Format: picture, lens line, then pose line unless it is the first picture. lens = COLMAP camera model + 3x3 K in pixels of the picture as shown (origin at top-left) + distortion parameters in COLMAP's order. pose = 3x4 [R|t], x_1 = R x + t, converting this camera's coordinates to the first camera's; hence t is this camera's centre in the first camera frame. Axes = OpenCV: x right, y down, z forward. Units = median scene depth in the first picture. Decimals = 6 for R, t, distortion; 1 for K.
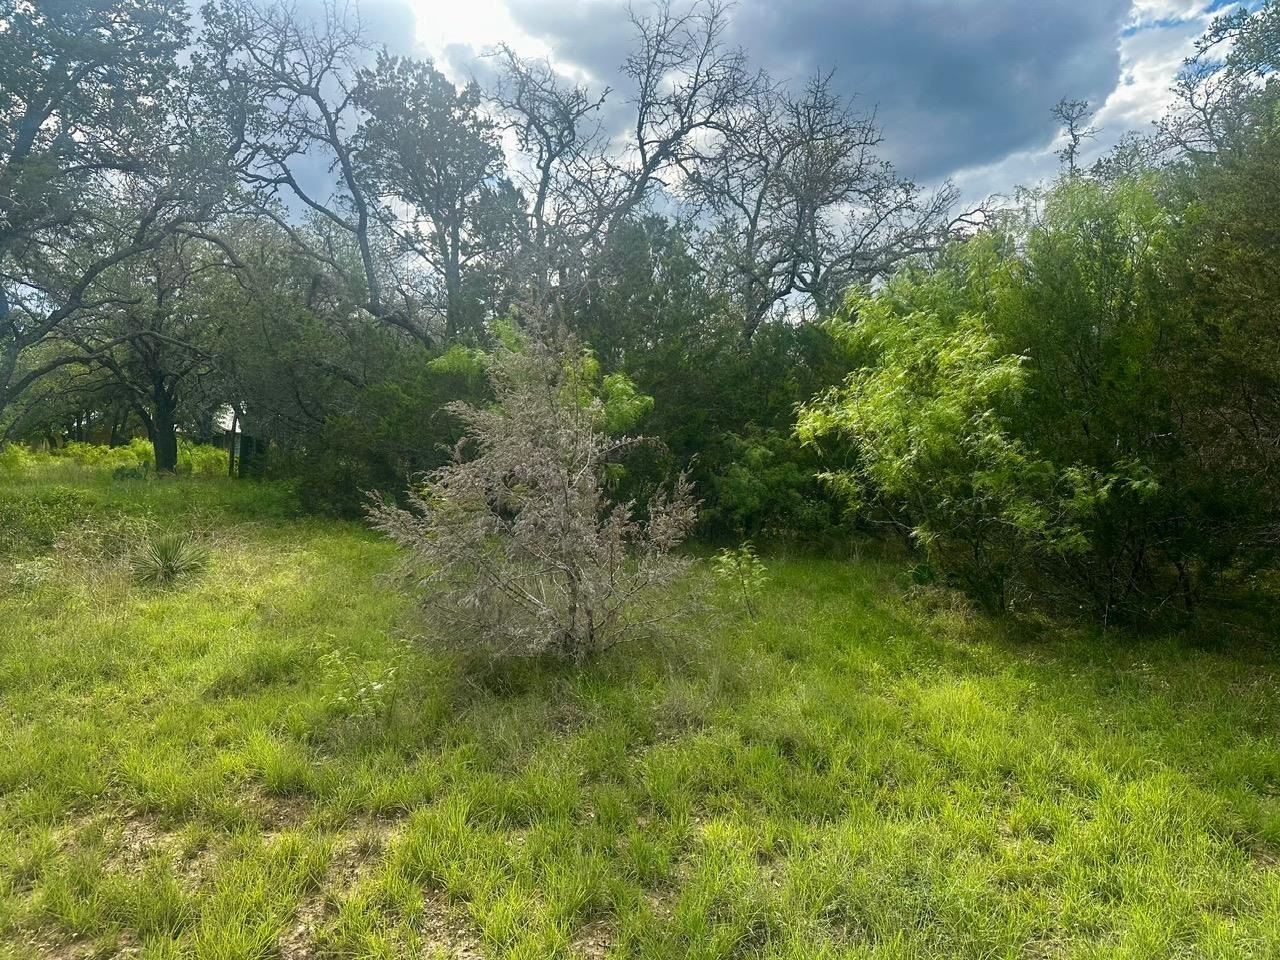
lens RADIAL K [[912.6, 0, 621.8], [0, 912.6, 495.8], [0, 0, 1]] dist [0.049644, -0.004548]
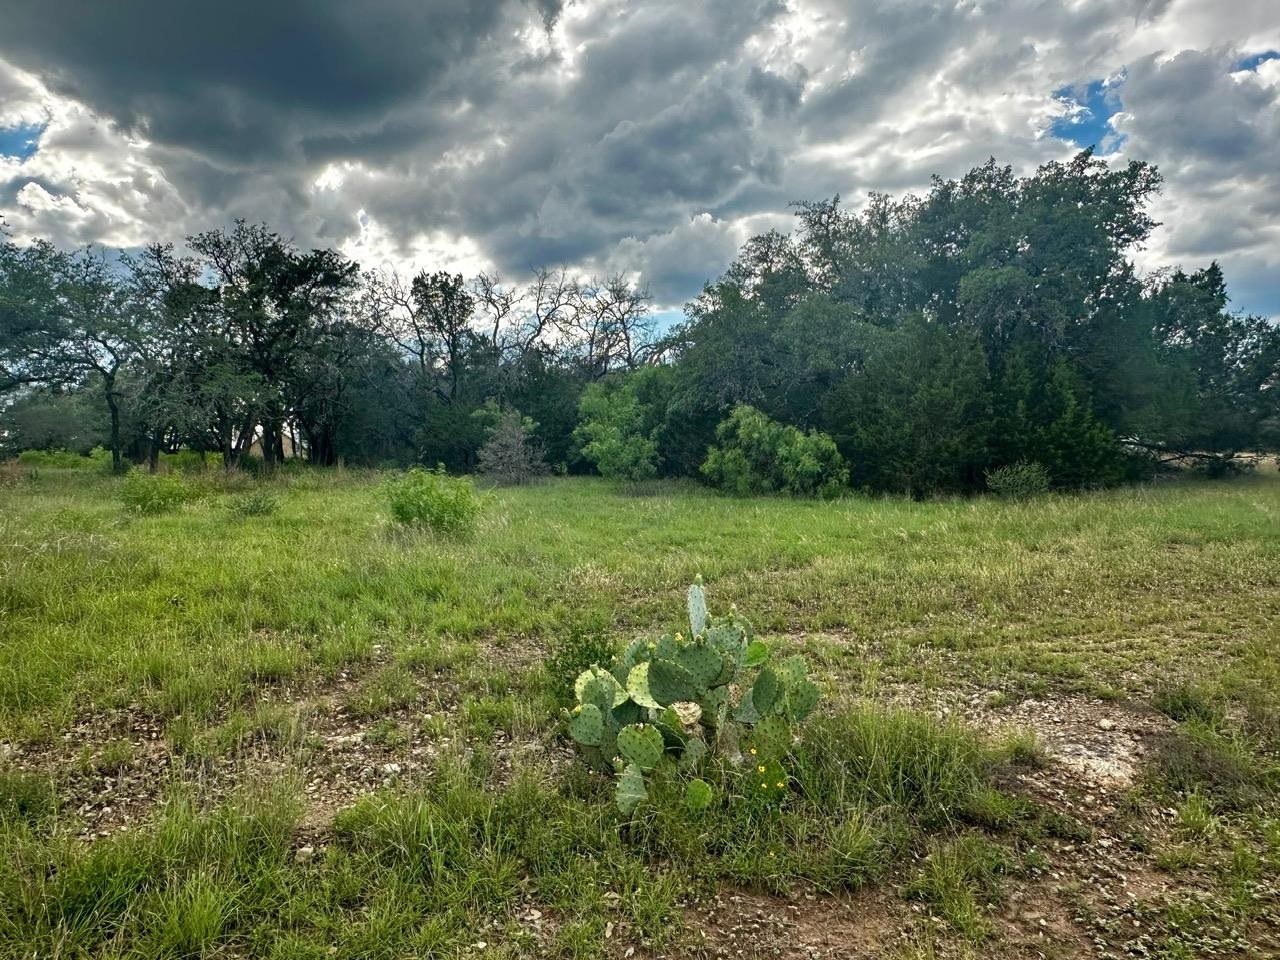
lens RADIAL K [[924.5, 0, 600.2], [0, 924.5, 478.2], [0, 0, 1]] dist [0.106040, -0.161404]
pose [[0.997744, -0.008314, 0.066612, 0.018225], [0.010647, 0.999339, -0.034745, 0.124432], [-0.066279, 0.035376, 0.997174, -1.385253]]
